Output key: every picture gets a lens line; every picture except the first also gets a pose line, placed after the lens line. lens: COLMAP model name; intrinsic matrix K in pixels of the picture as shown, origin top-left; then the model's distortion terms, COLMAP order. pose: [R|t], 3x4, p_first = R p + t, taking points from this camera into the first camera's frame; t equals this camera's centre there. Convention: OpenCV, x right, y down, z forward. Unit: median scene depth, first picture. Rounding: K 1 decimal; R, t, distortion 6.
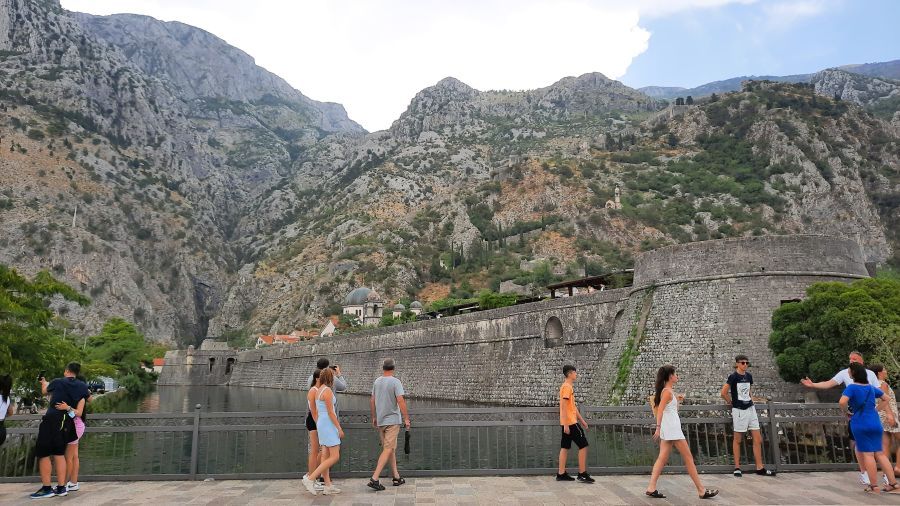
lens RADIAL K [[632.8, 0, 451.0], [0, 632.8, 230.7], [0, 0, 1]] dist [0.006978, -0.036217]
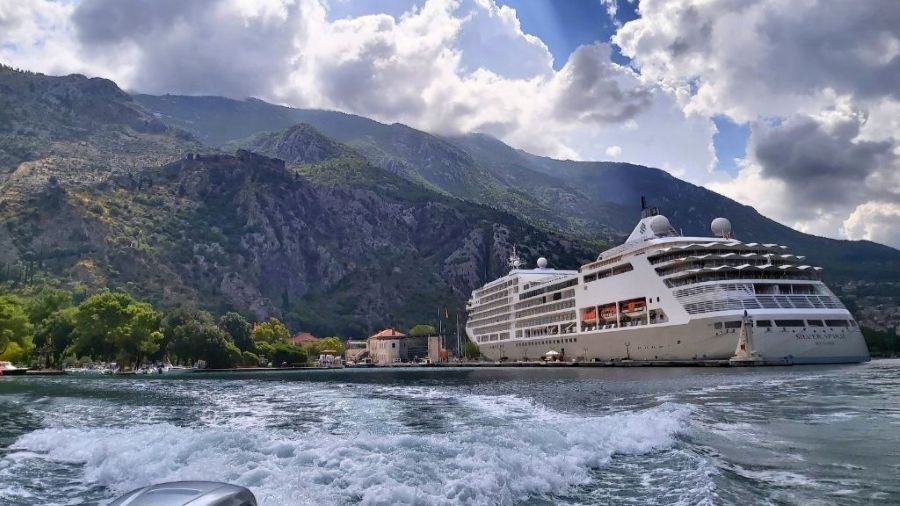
lens RADIAL K [[632.8, 0, 451.0], [0, 632.8, 230.7], [0, 0, 1]] dist [0.006978, -0.036217]
pose [[0.691867, 0.135701, 0.709158, -0.220372], [-0.143635, 0.988417, -0.049006, -0.089141], [-0.707594, -0.067955, 0.703344, -0.393434]]
